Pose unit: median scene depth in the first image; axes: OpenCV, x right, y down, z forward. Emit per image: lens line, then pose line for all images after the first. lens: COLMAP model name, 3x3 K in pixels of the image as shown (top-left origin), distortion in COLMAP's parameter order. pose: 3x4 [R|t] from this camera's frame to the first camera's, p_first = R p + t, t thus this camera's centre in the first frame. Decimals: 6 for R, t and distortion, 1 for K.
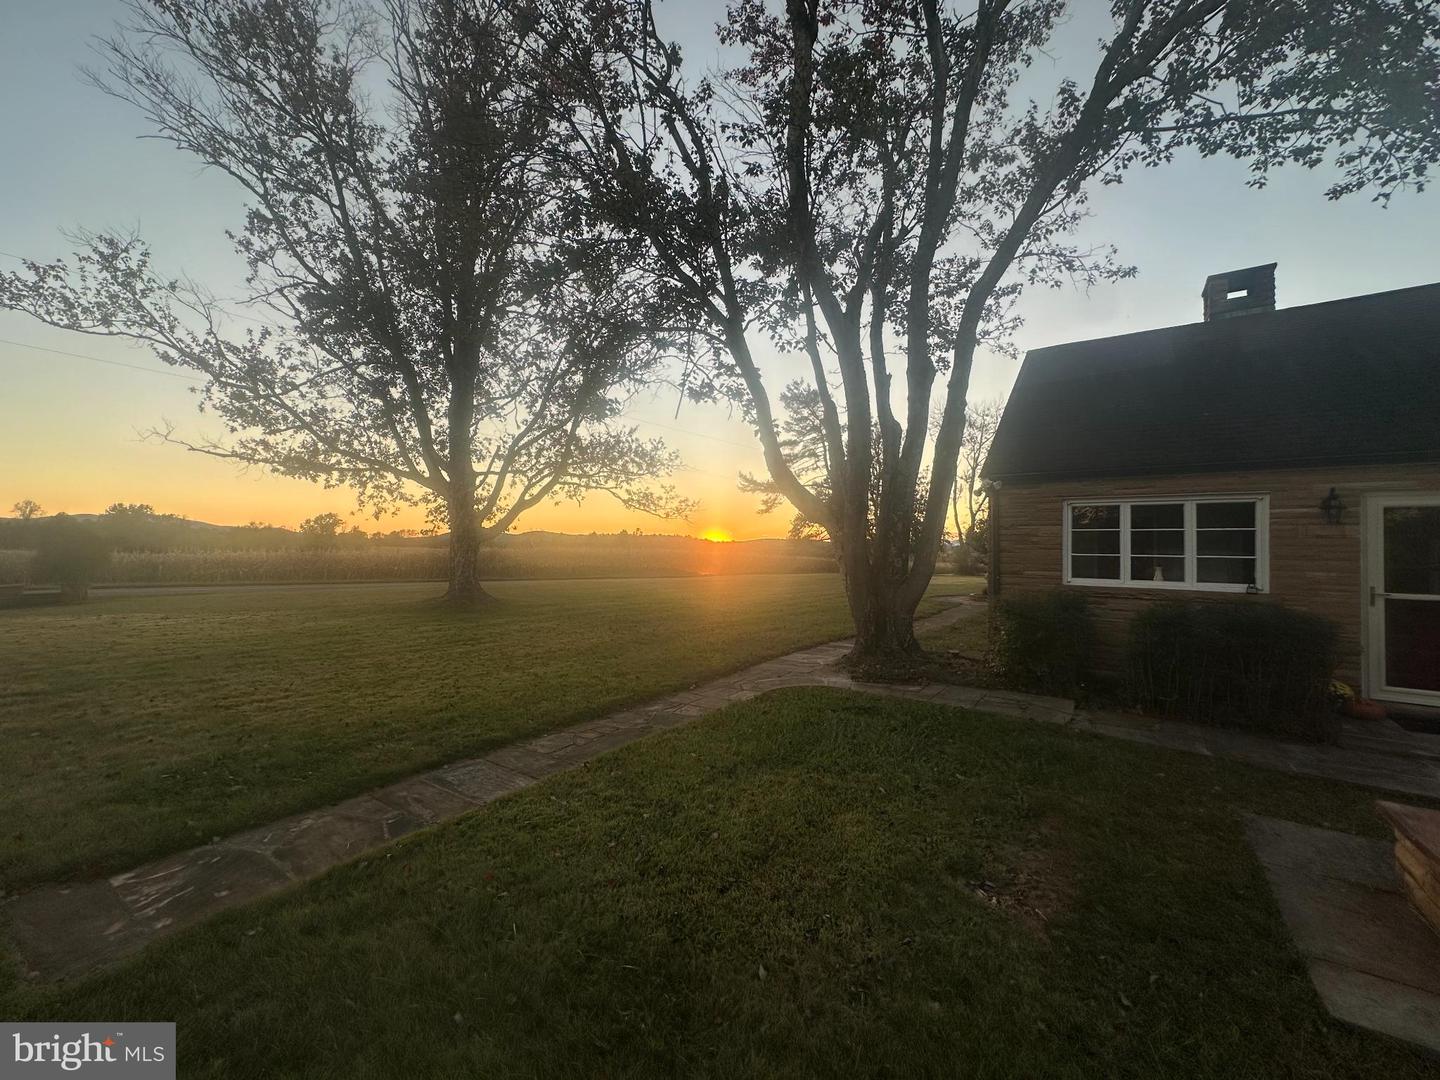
lens RADIAL K [[584.5, 0, 720.0], [0, 584.5, 540.0], [0, 0, 1]] dist [-0.000343, -0.000039]
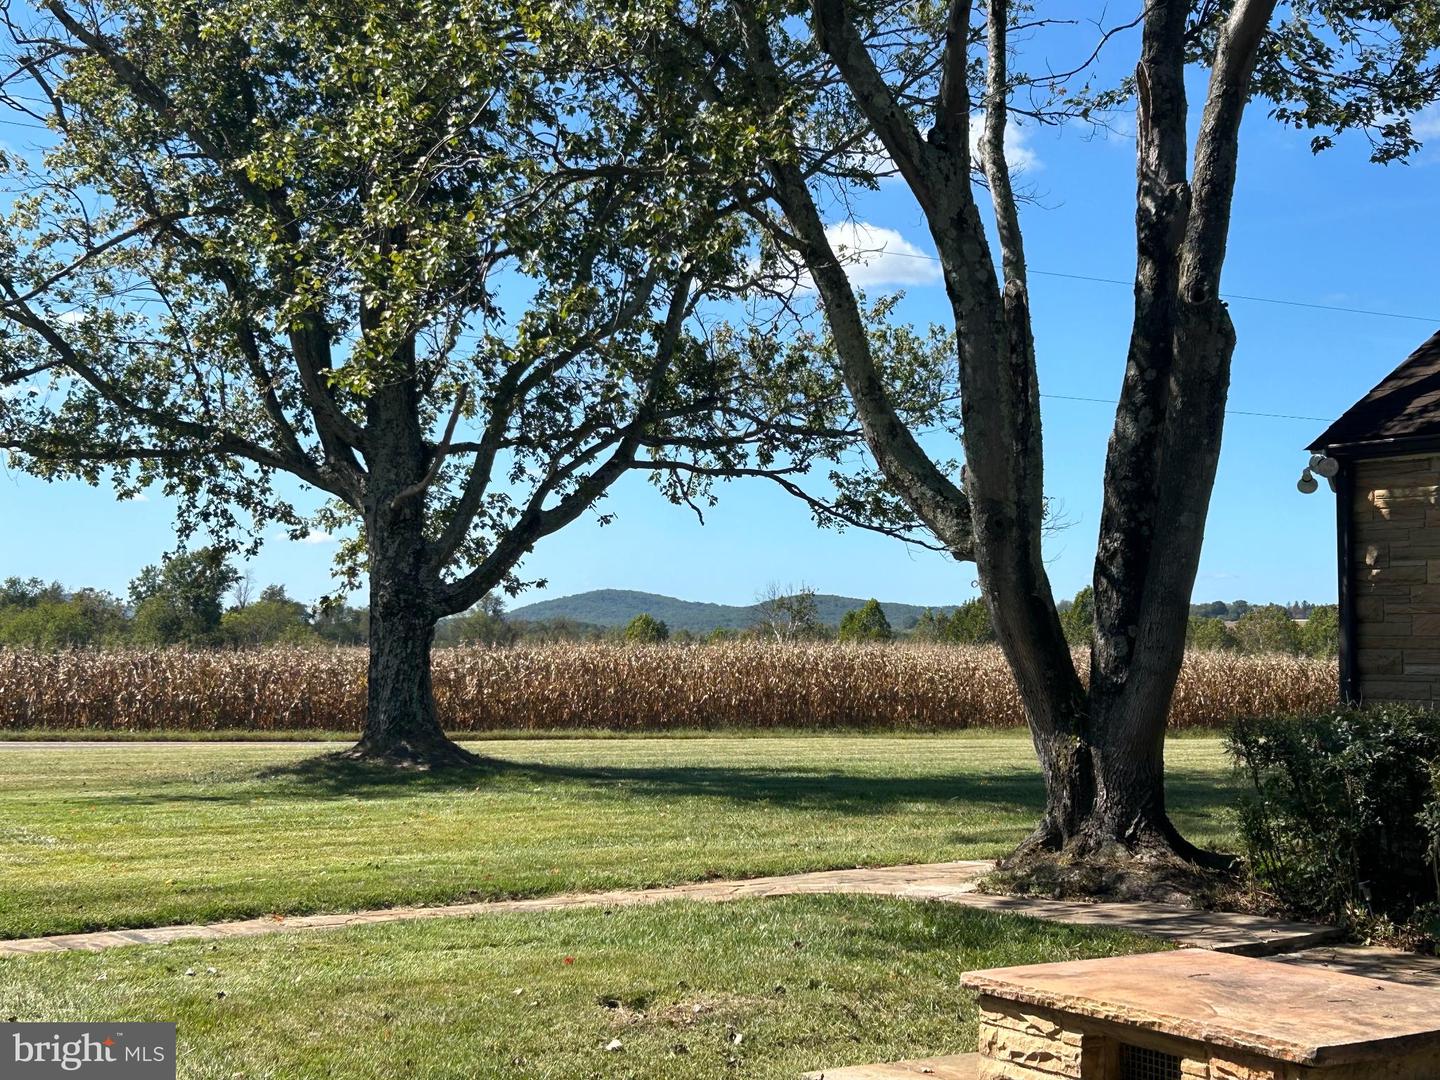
lens RADIAL K [[2052.5, 0, 720.0], [0, 2052.5, 540.0], [0, 0, 1]] dist [0.016650, 0.021035]
pose [[0.929893, -0.019545, -0.367310, 0.311487], [0.003697, 0.999033, -0.043800, 0.012178], [0.367811, 0.039371, 0.929067, -0.261488]]
